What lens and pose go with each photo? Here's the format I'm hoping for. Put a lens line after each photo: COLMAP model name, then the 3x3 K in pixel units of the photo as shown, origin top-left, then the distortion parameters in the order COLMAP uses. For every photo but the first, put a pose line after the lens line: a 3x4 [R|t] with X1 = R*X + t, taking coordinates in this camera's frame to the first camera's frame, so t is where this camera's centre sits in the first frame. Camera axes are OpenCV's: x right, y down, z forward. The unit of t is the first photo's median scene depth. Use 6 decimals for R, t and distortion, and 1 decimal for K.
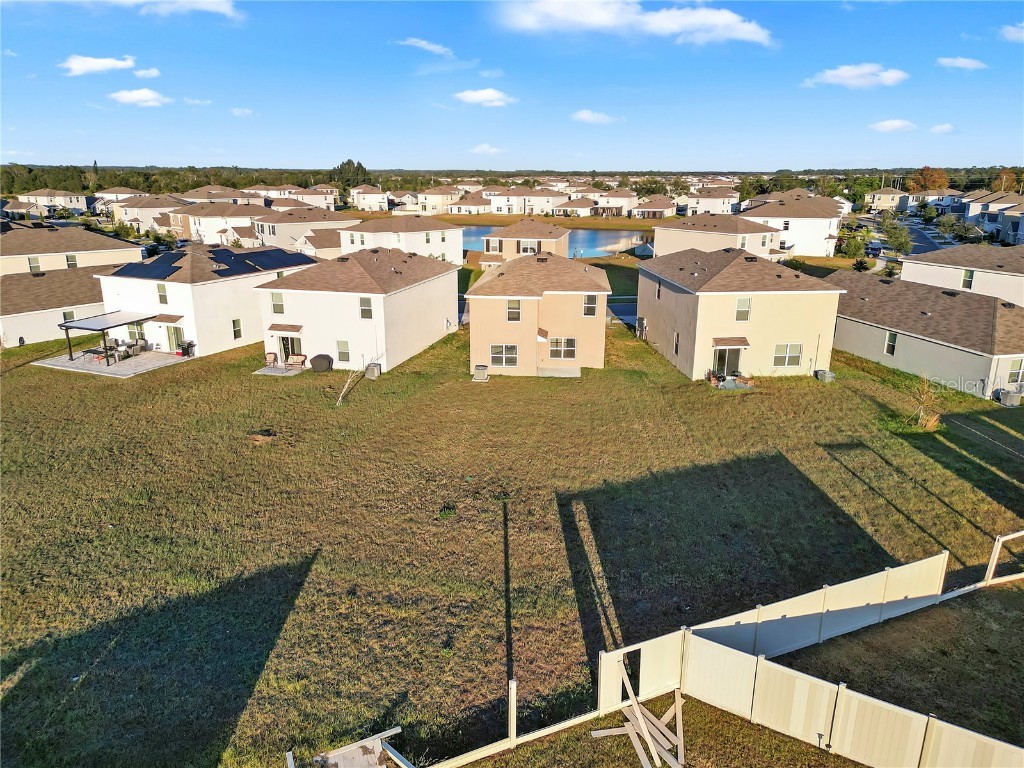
lens RADIAL K [[776.0, 0, 506.7], [0, 776.0, 314.8], [0, 0, 1]] dist [0.072130, -0.070840]
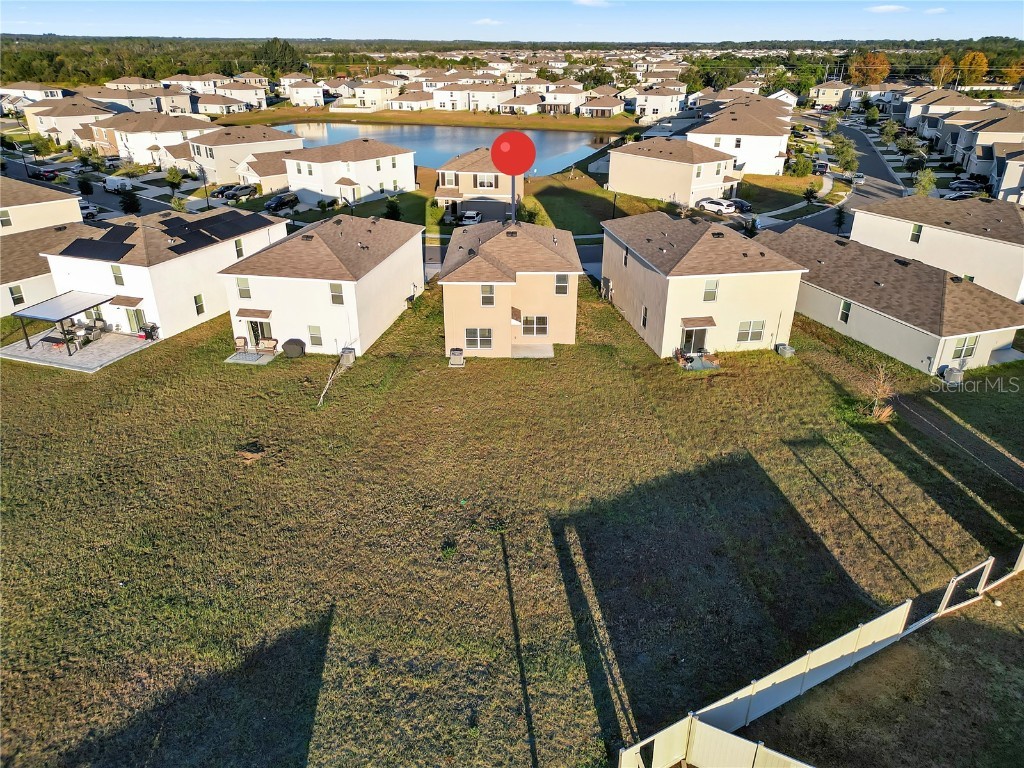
lens RADIAL K [[776.0, 0, 506.7], [0, 776.0, 314.8], [0, 0, 1]] dist [0.072130, -0.070840]
pose [[0.996489, -0.031453, 0.077591, -0.048657], [0.017561, 0.984657, 0.173618, -0.167126], [-0.081861, -0.171646, 0.981752, 0.007896]]
